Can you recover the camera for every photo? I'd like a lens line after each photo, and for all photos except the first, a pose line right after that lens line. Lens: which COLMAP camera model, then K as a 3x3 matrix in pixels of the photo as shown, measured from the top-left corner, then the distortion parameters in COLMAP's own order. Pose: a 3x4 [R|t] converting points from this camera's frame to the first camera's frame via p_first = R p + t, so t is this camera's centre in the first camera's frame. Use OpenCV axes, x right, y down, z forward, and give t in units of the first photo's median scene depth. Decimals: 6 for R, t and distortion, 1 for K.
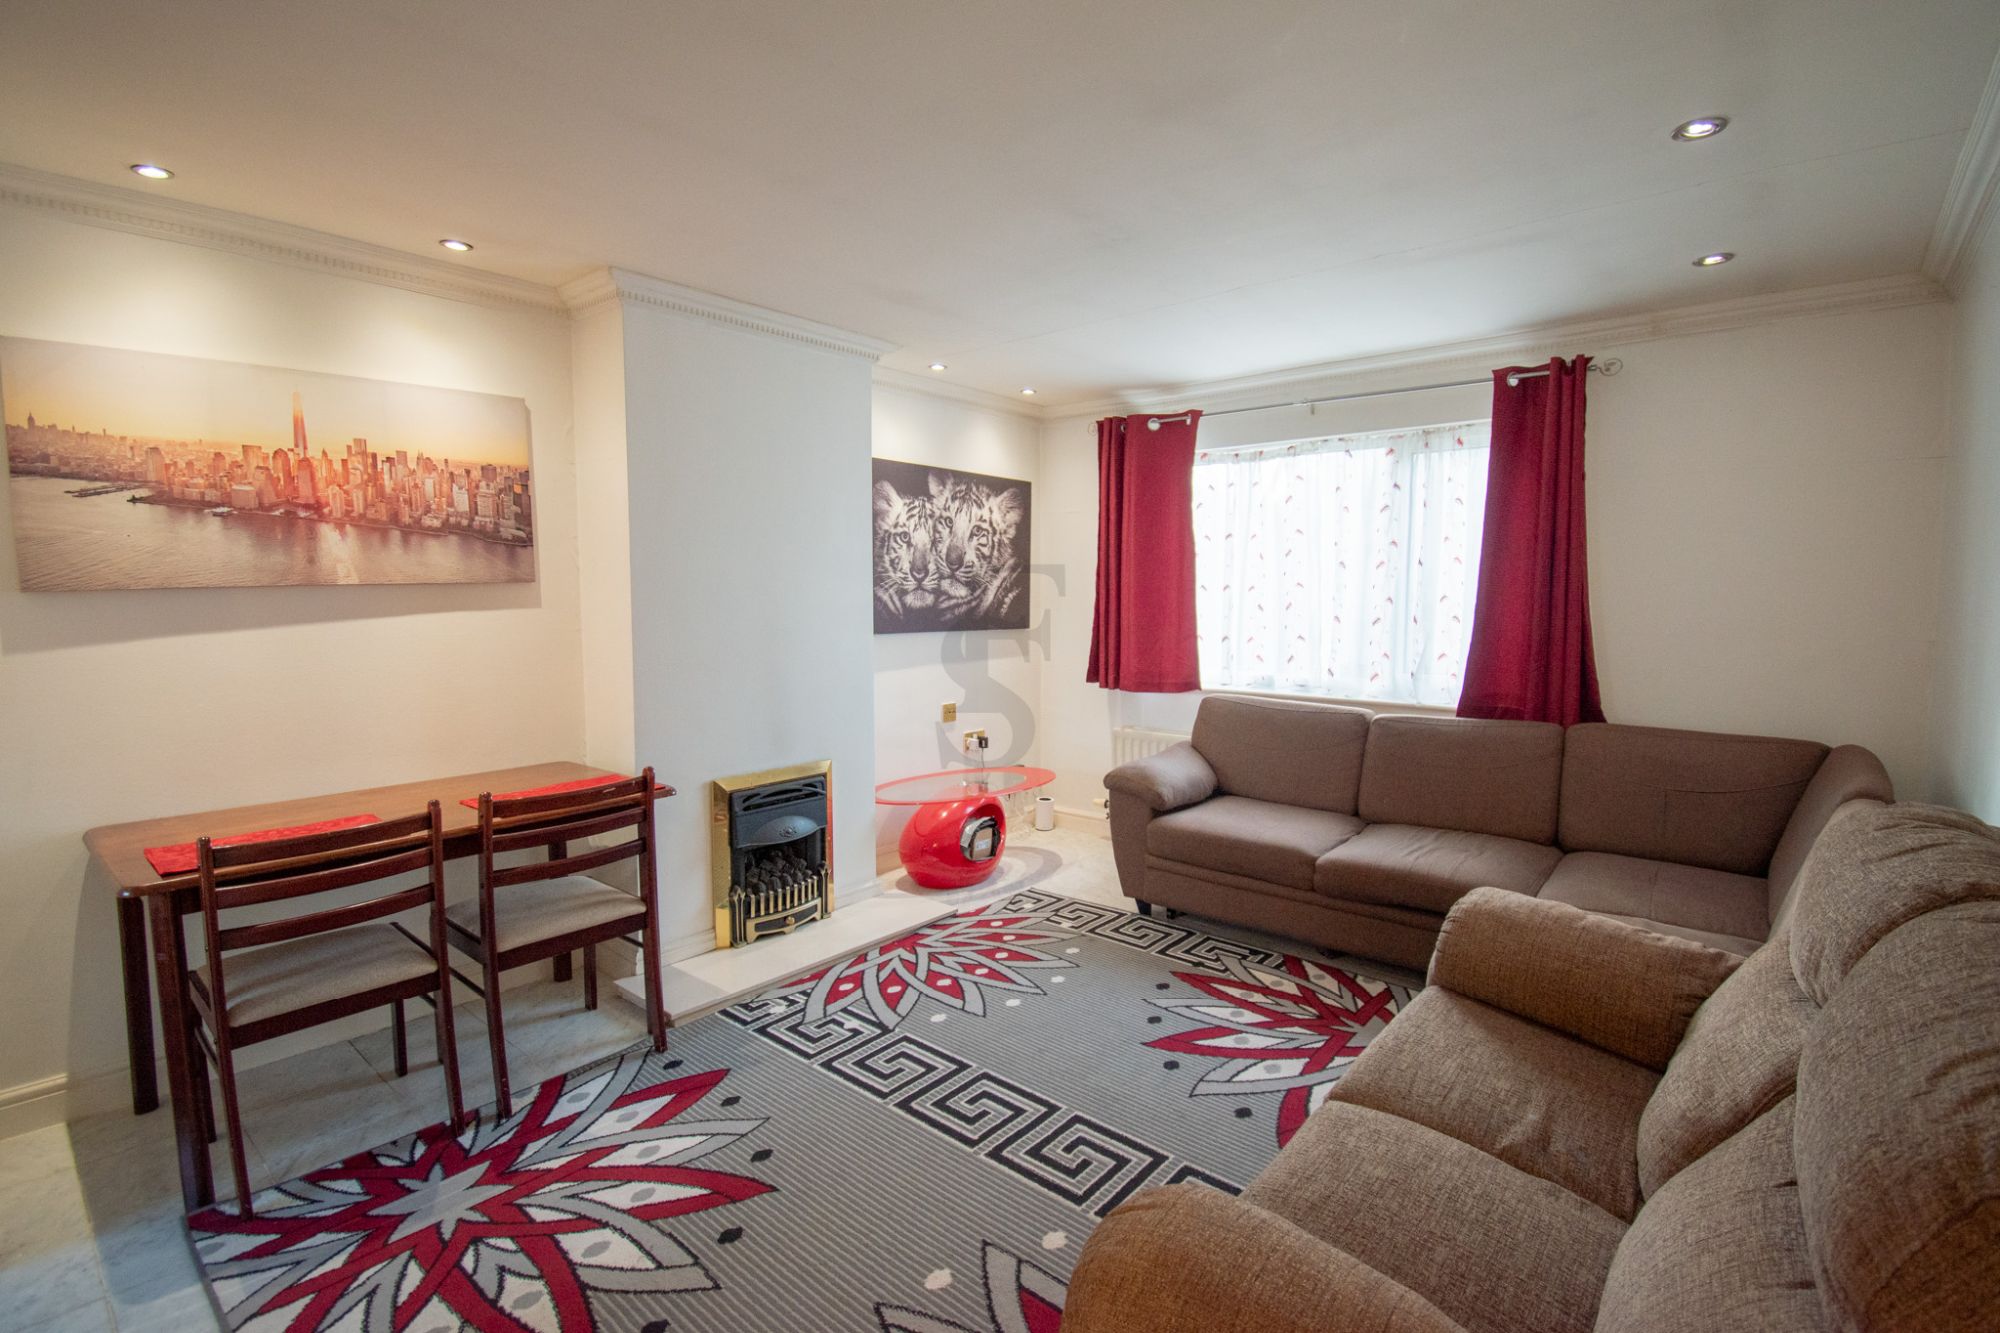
lens RADIAL K [[912.4, 0, 987.7], [0, 912.4, 671.2], [0, 0, 1]] dist [-0.014717, -0.006852]
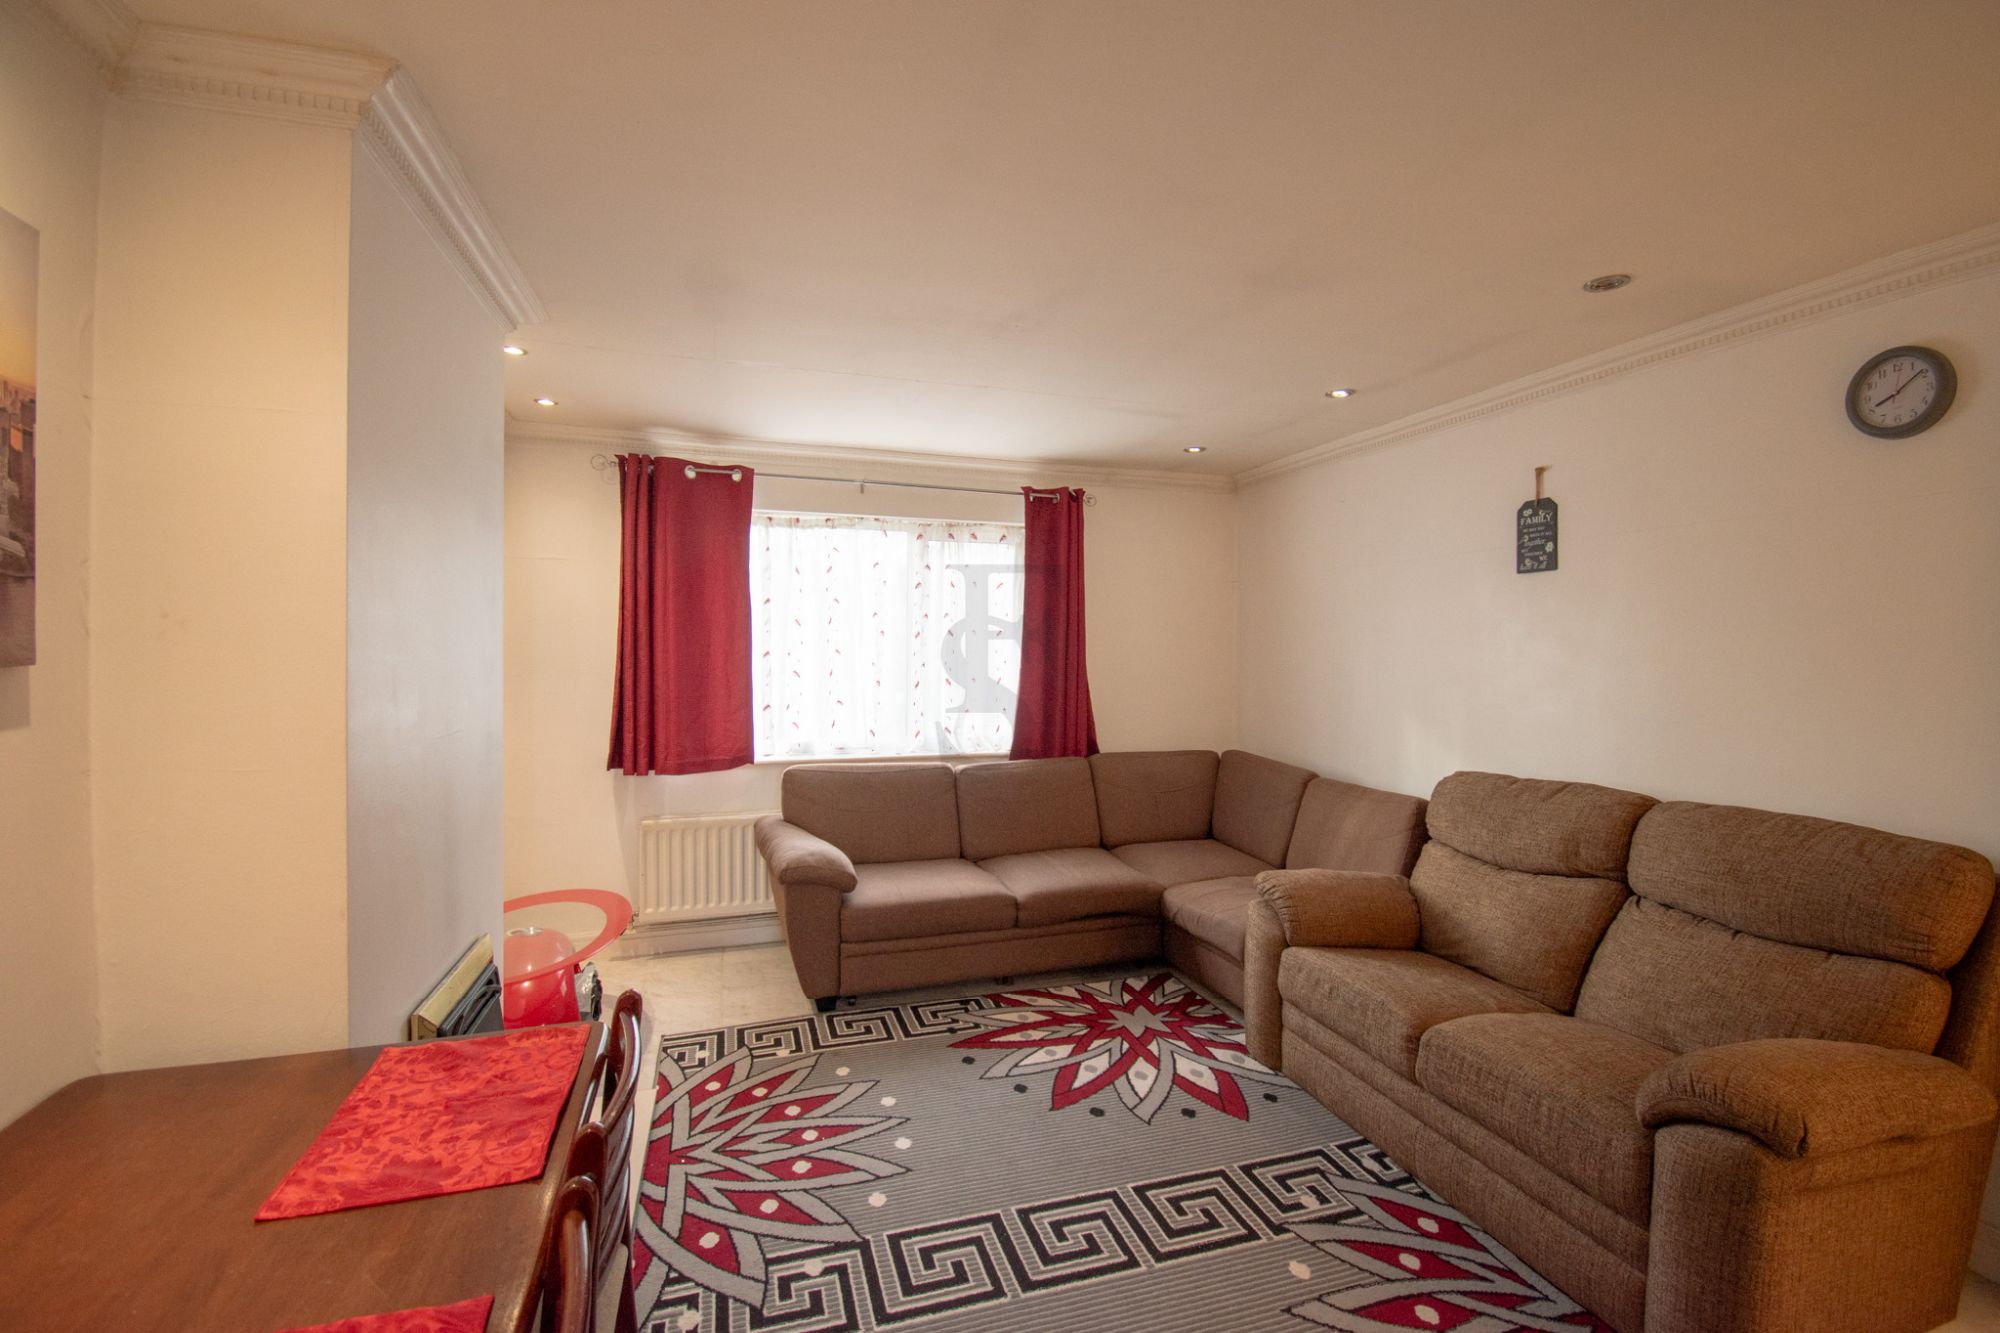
lens RADIAL K [[912.4, 0, 993.8], [0, 912.4, 667.0], [0, 0, 1]] dist [-0.014717, -0.006852]
pose [[0.507783, -0.019639, 0.861261, -0.602096], [0.068552, 0.997491, -0.017672, -0.060123], [-0.858753, 0.068015, 0.507856, 0.413730]]
